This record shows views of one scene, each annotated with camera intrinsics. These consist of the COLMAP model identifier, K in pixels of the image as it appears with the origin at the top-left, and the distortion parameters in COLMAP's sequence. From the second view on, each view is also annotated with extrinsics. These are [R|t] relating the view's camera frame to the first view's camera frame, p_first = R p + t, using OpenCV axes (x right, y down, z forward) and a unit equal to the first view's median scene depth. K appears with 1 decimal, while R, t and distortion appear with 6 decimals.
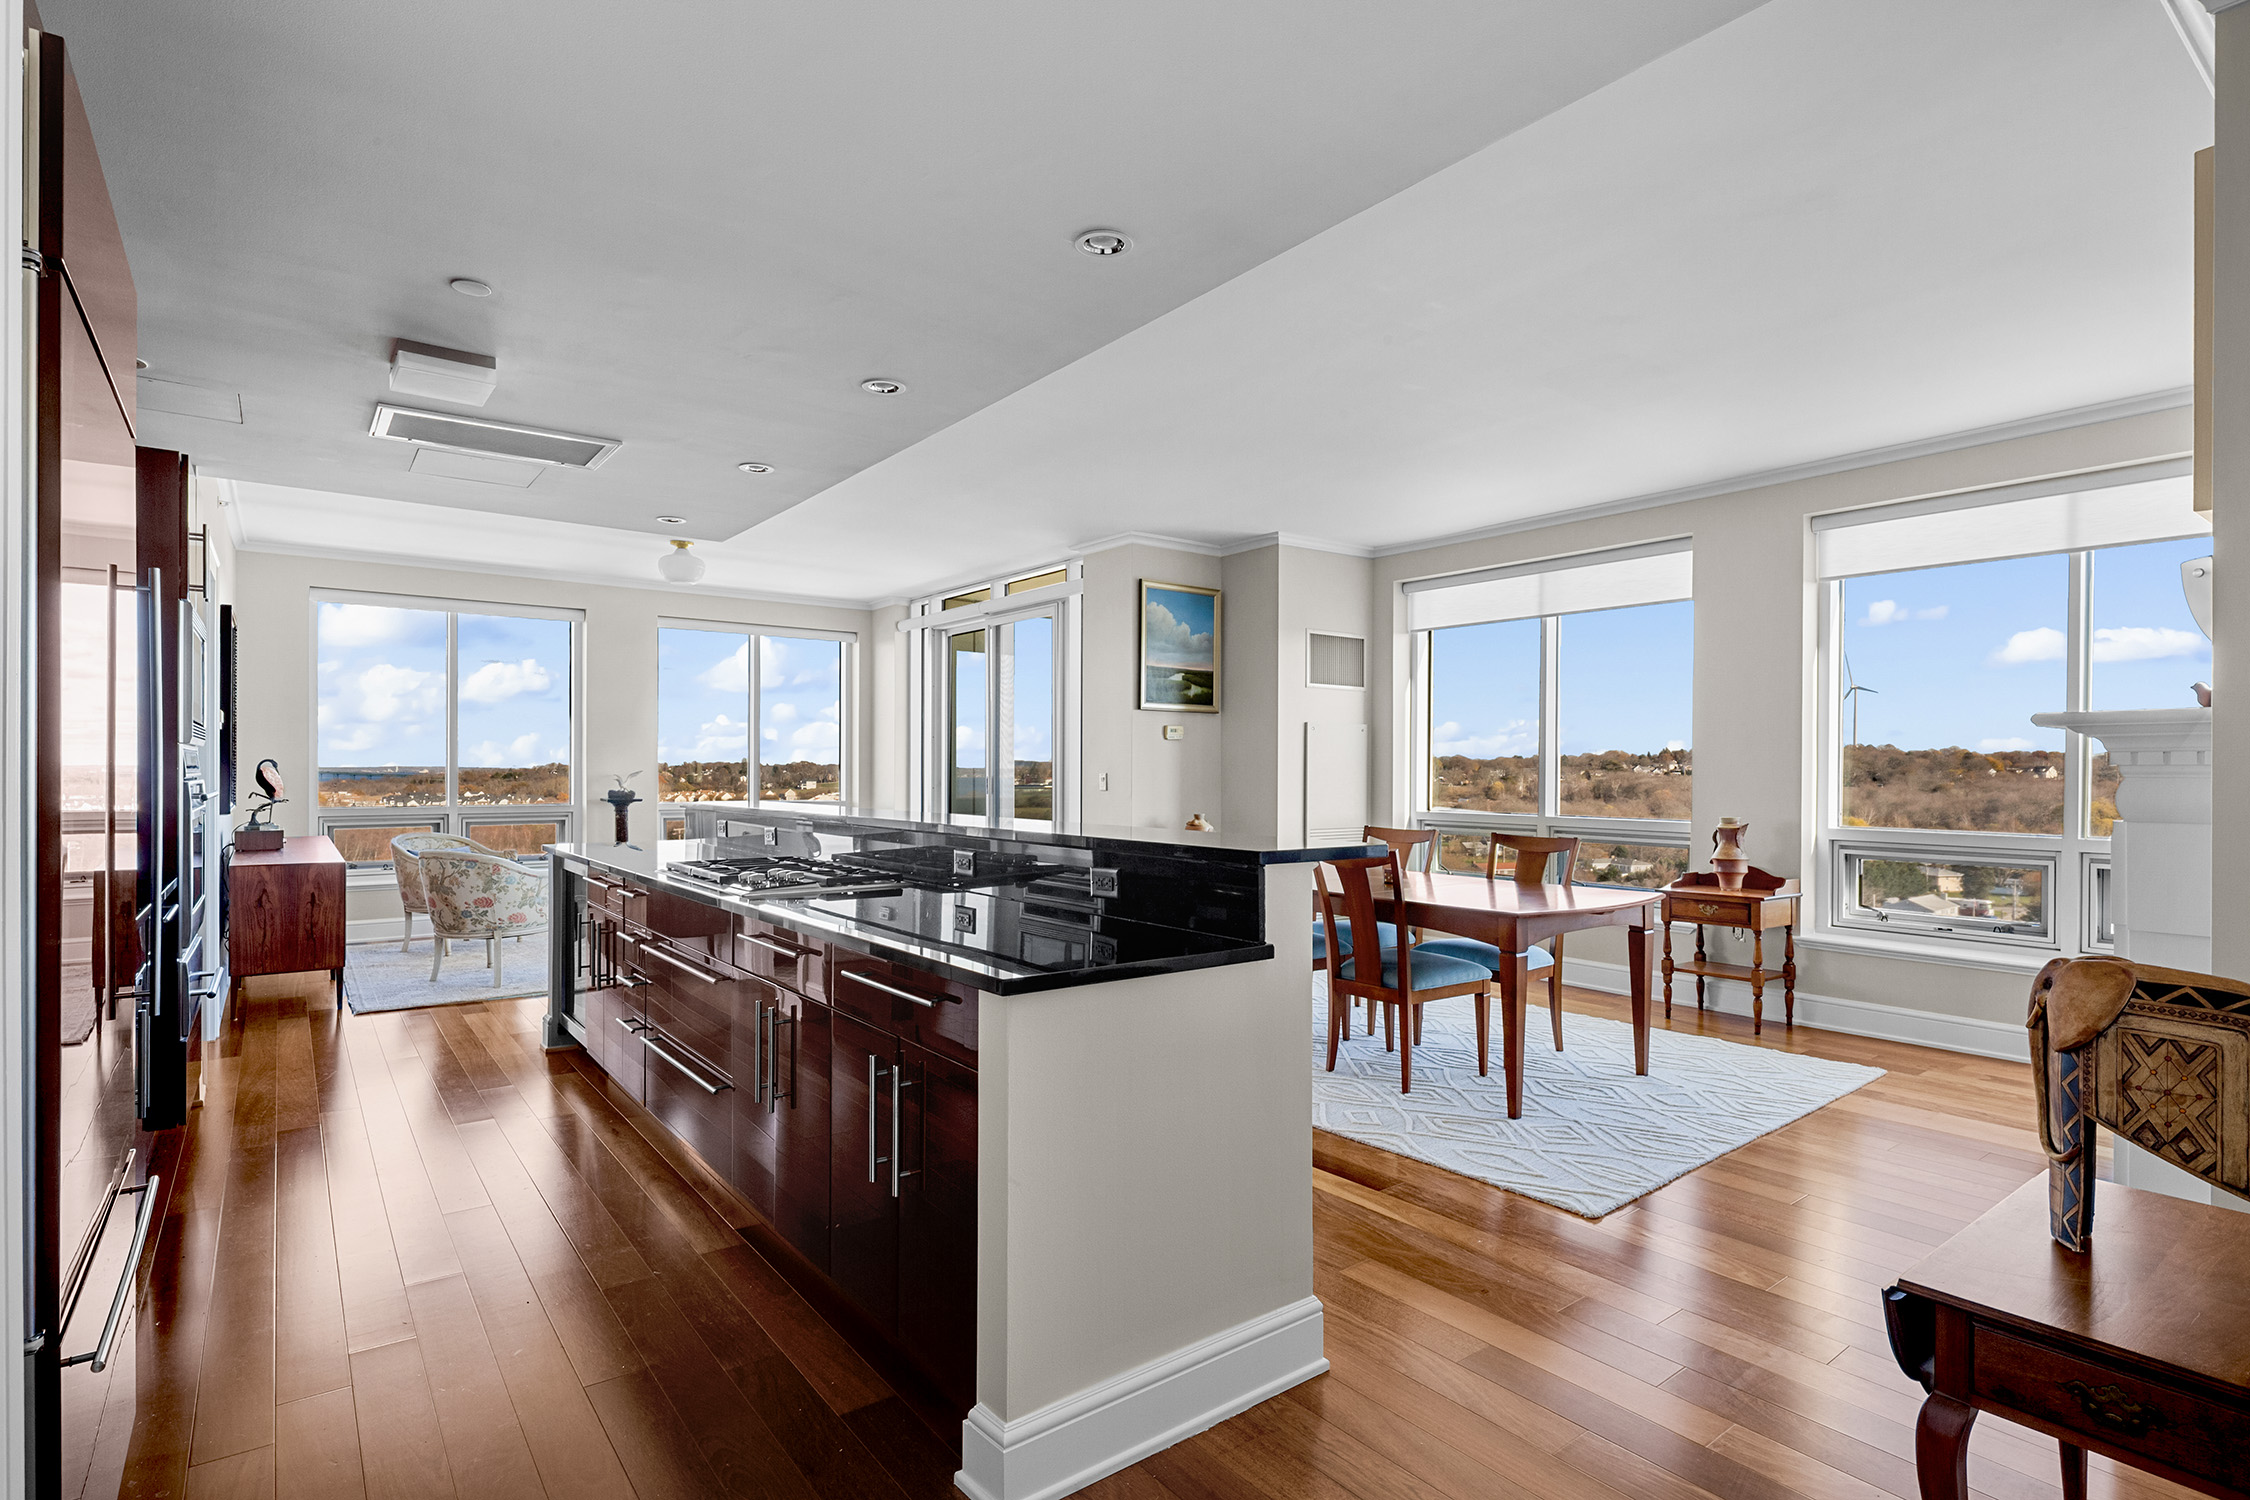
lens RADIAL K [[1107.8, 0, 1120.1], [0, 1107.8, 767.1], [0, 0, 1]] dist [-0.000387, -0.000089]
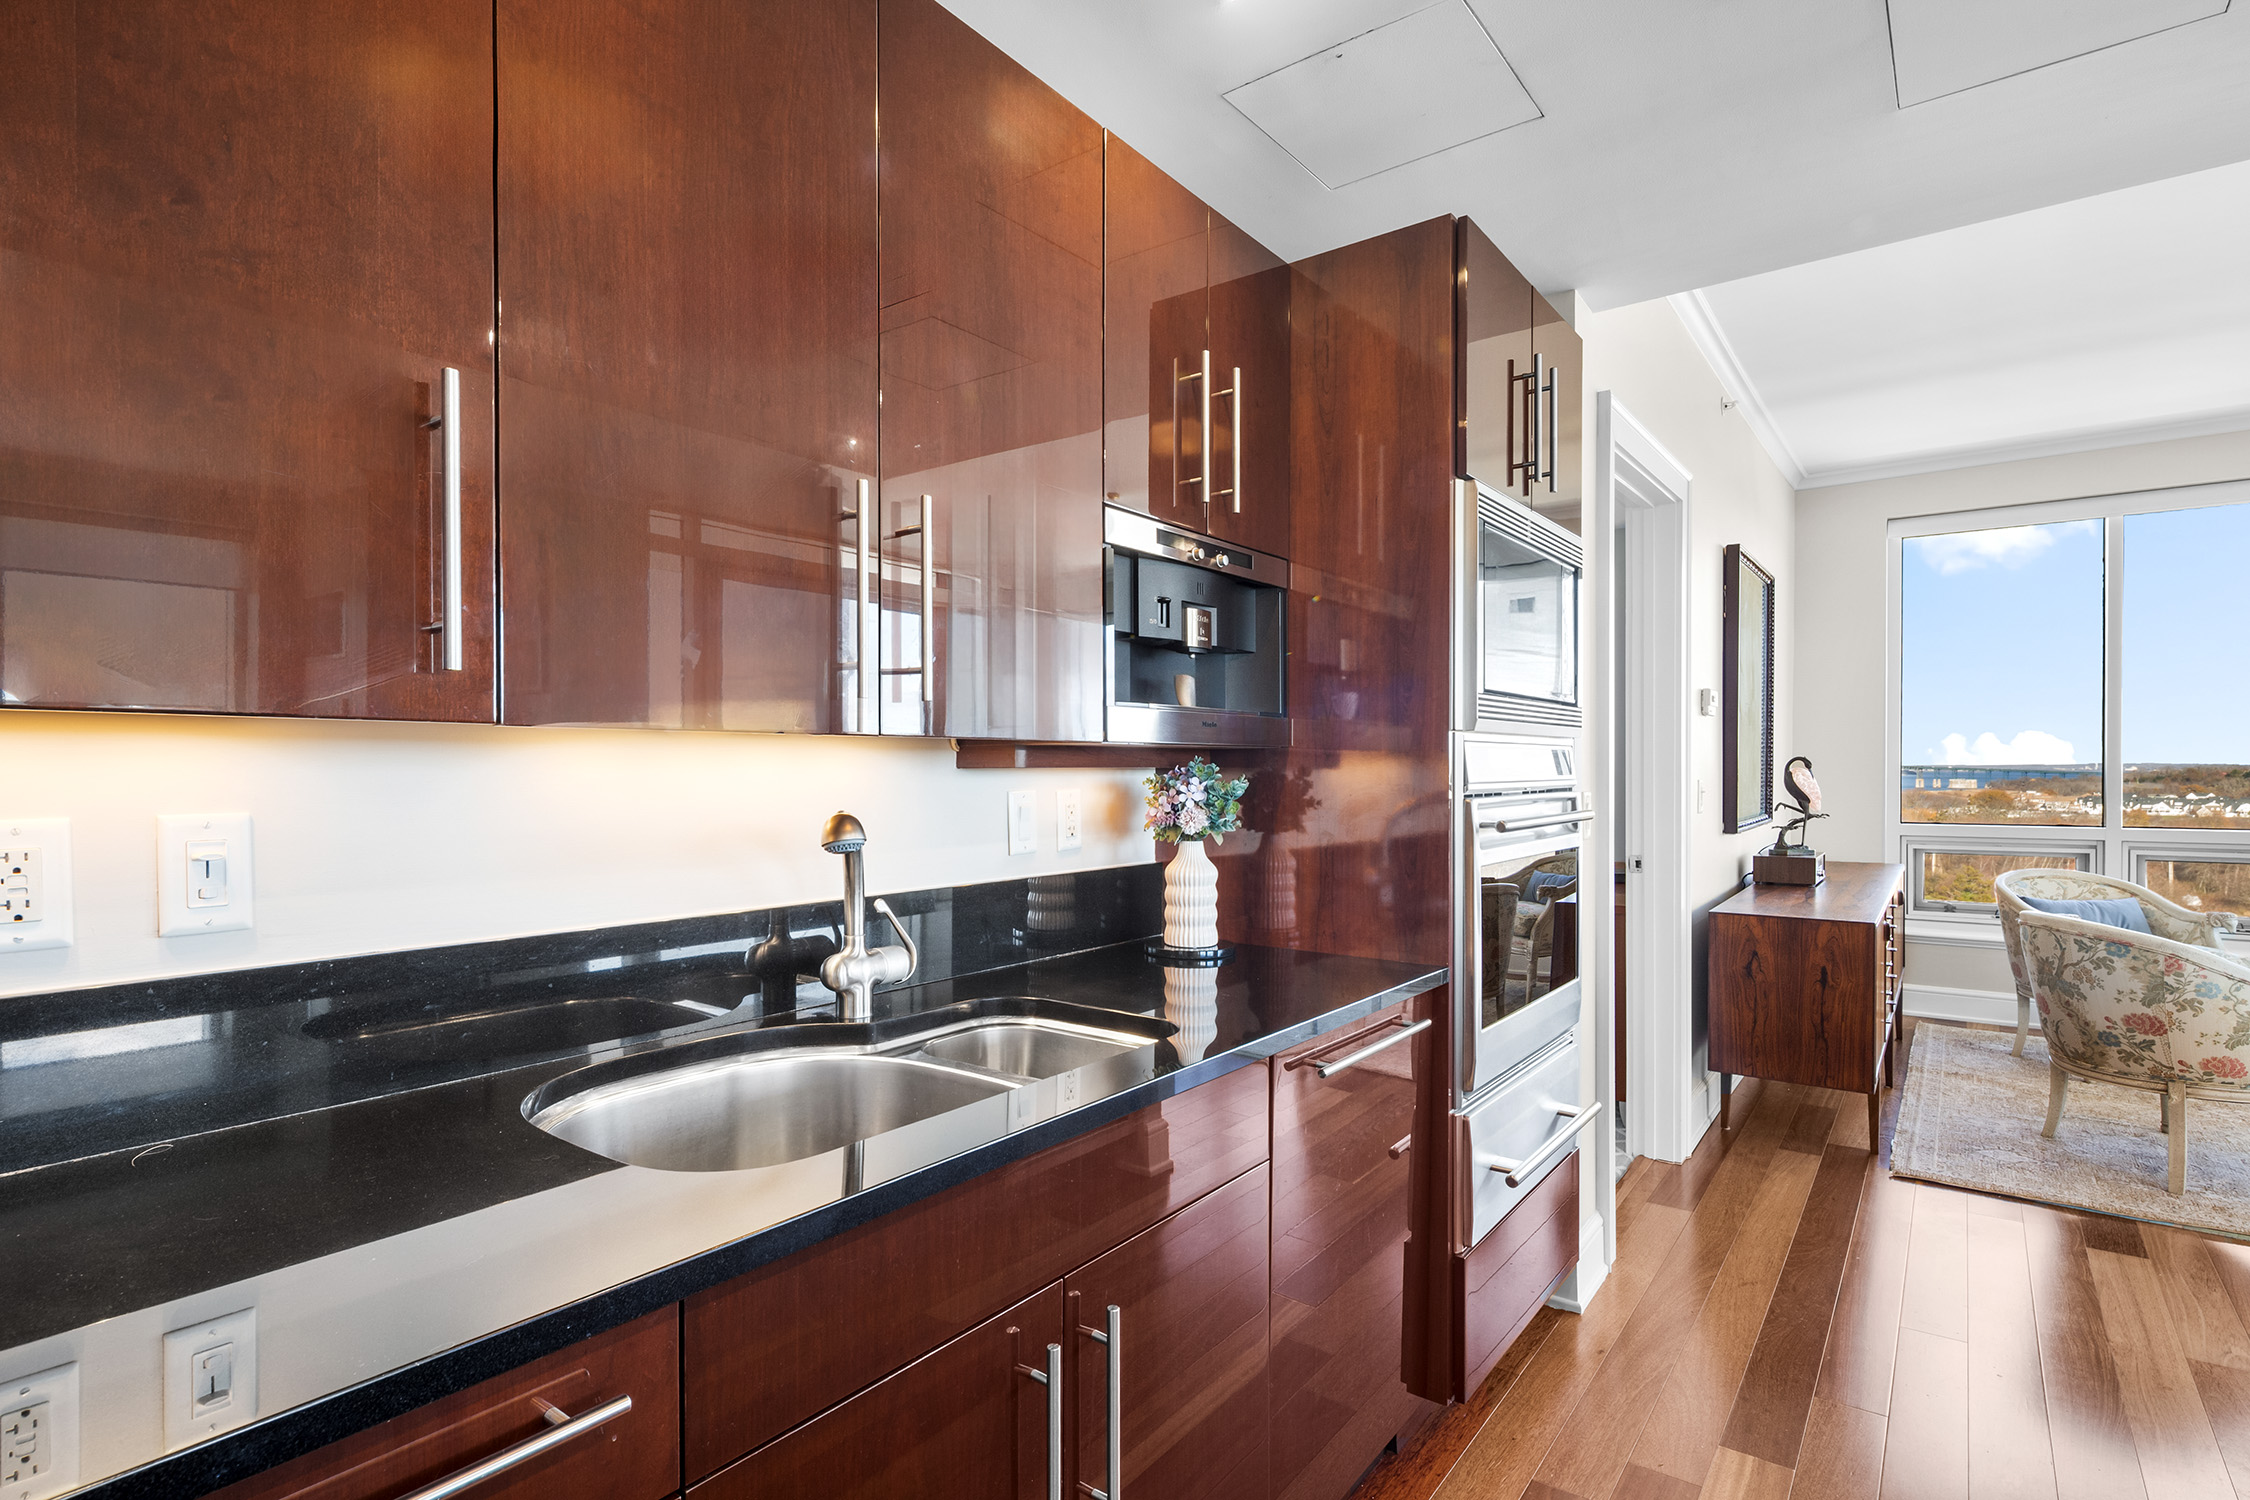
lens RADIAL K [[1116.3, 0, 1119.4], [0, 1116.3, 784.7], [0, 0, 1]] dist [0.001064, -0.000863]
pose [[0.269947, 0.008652, -0.962836, -0.197706], [0.008176, 0.999903, 0.011278, -0.001119], [0.962840, -0.010916, 0.269850, 0.390550]]
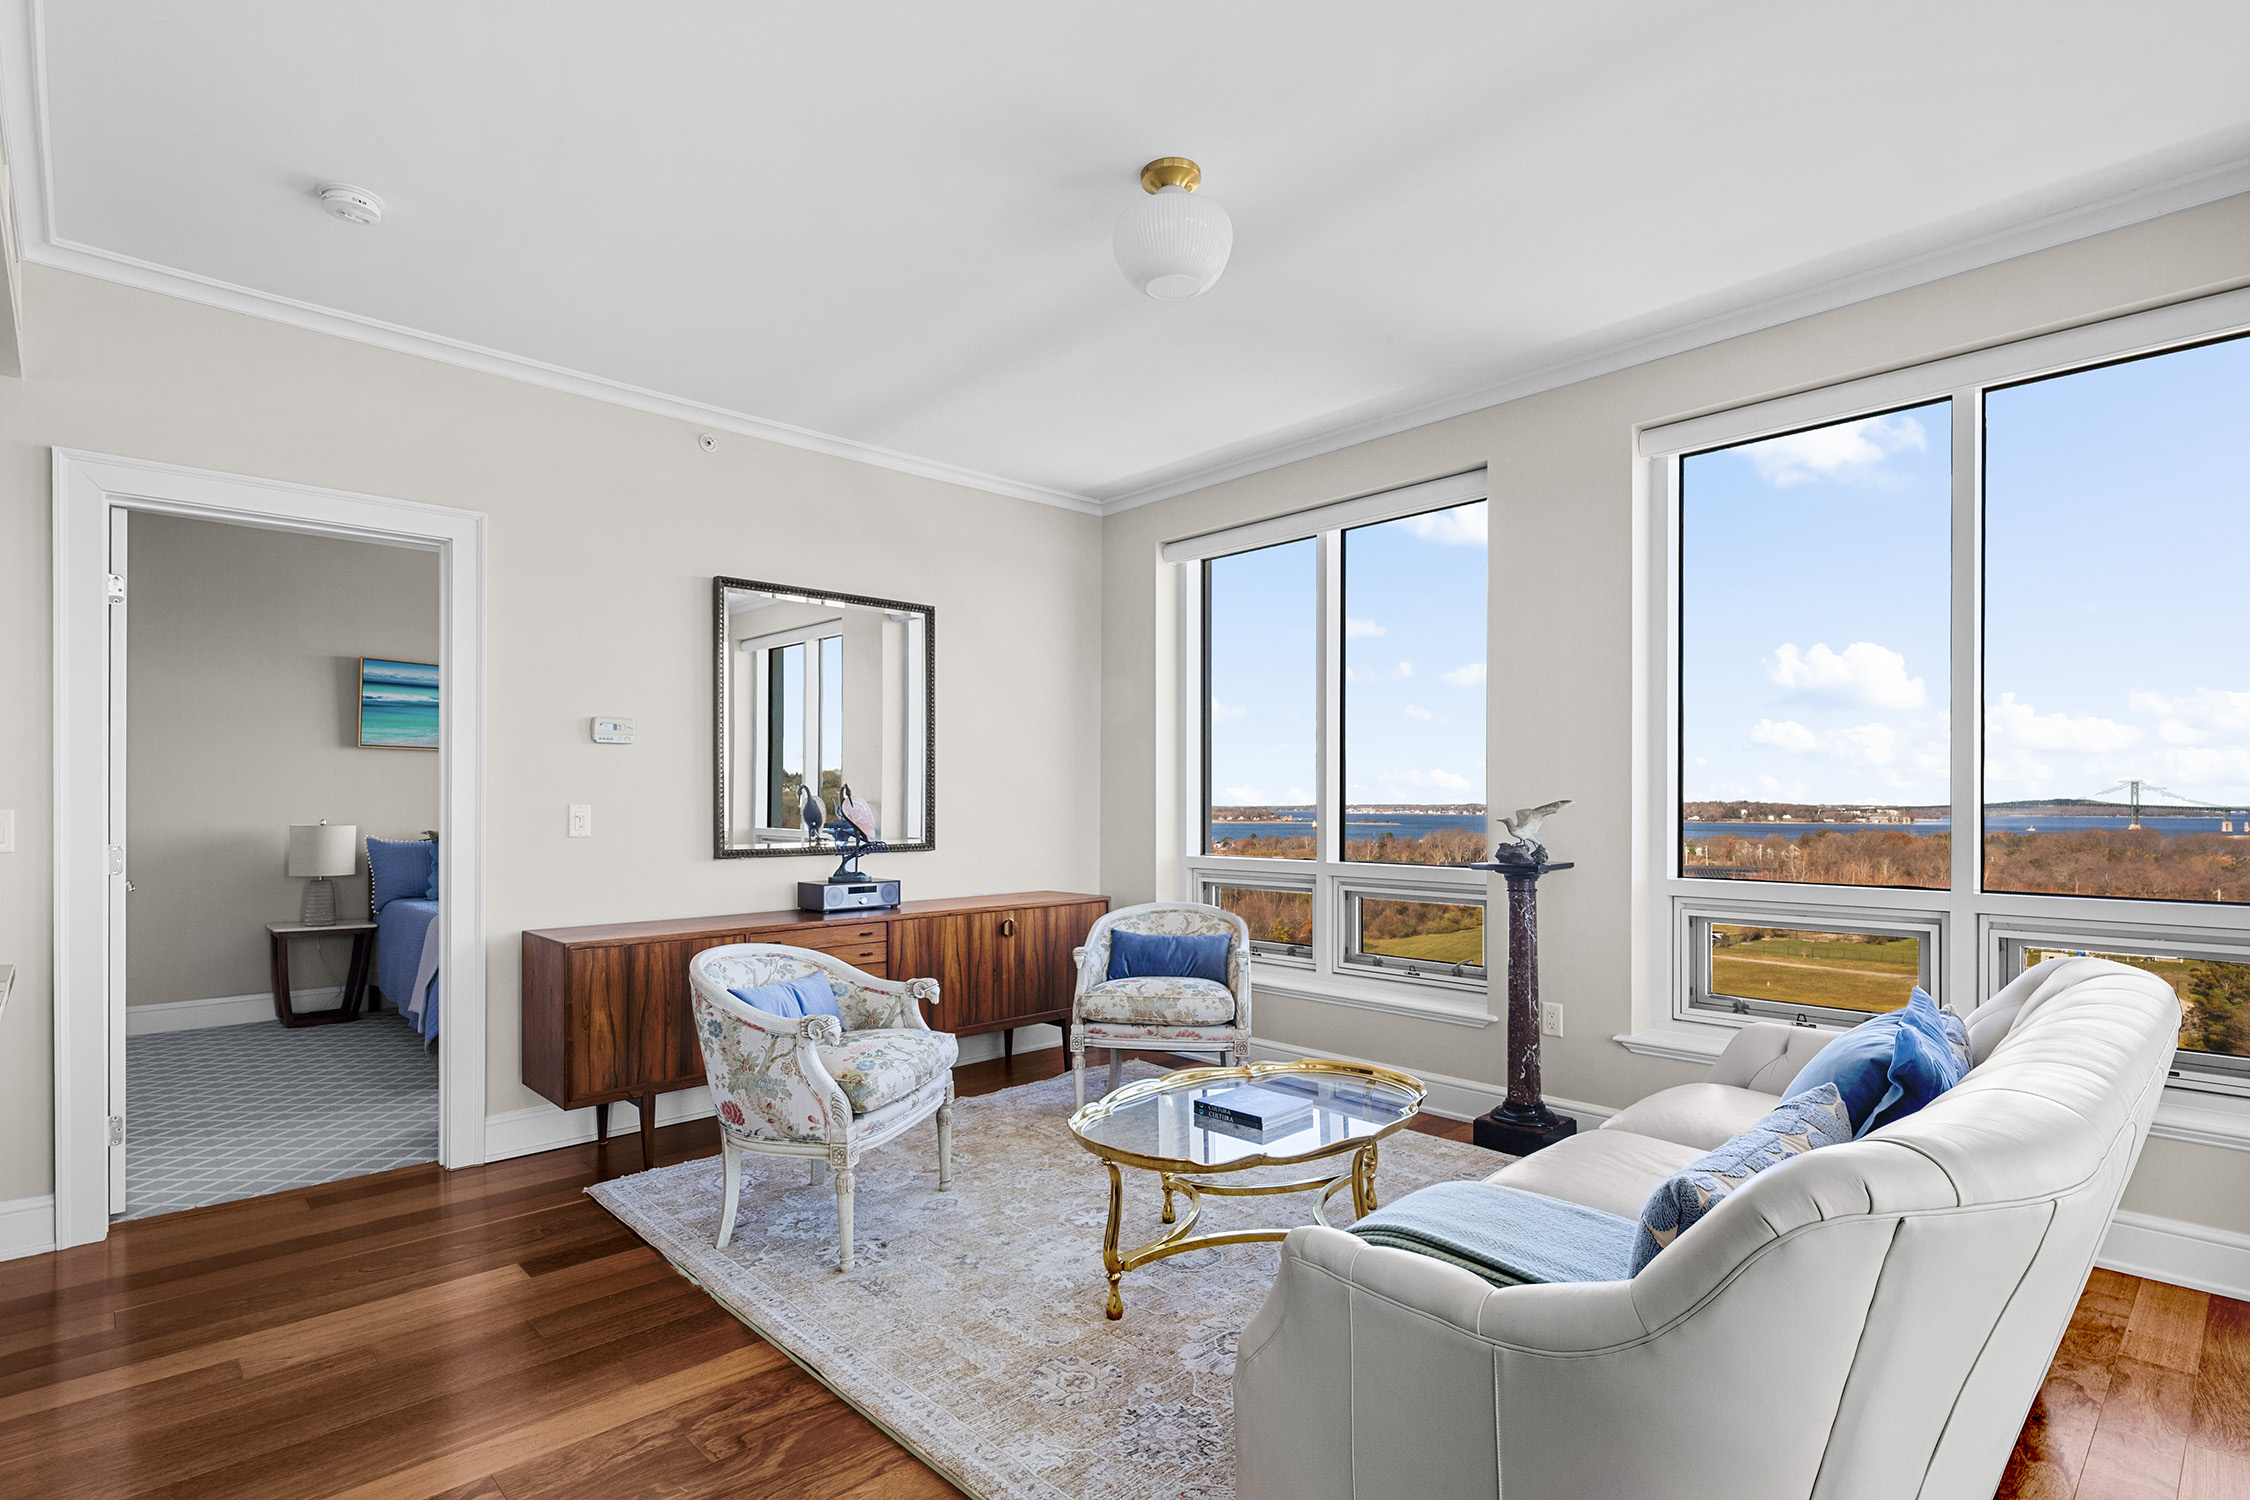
lens RADIAL K [[1089.4, 0, 1137.0], [0, 1089.4, 809.5], [0, 0, 1]] dist [-0.000476, -0.000448]
pose [[0.110678, 0.000334, -0.993856, -0.048784], [0.001555, 0.999999, 0.000509, 0.008897], [0.993855, -0.001601, 0.110677, 1.124348]]
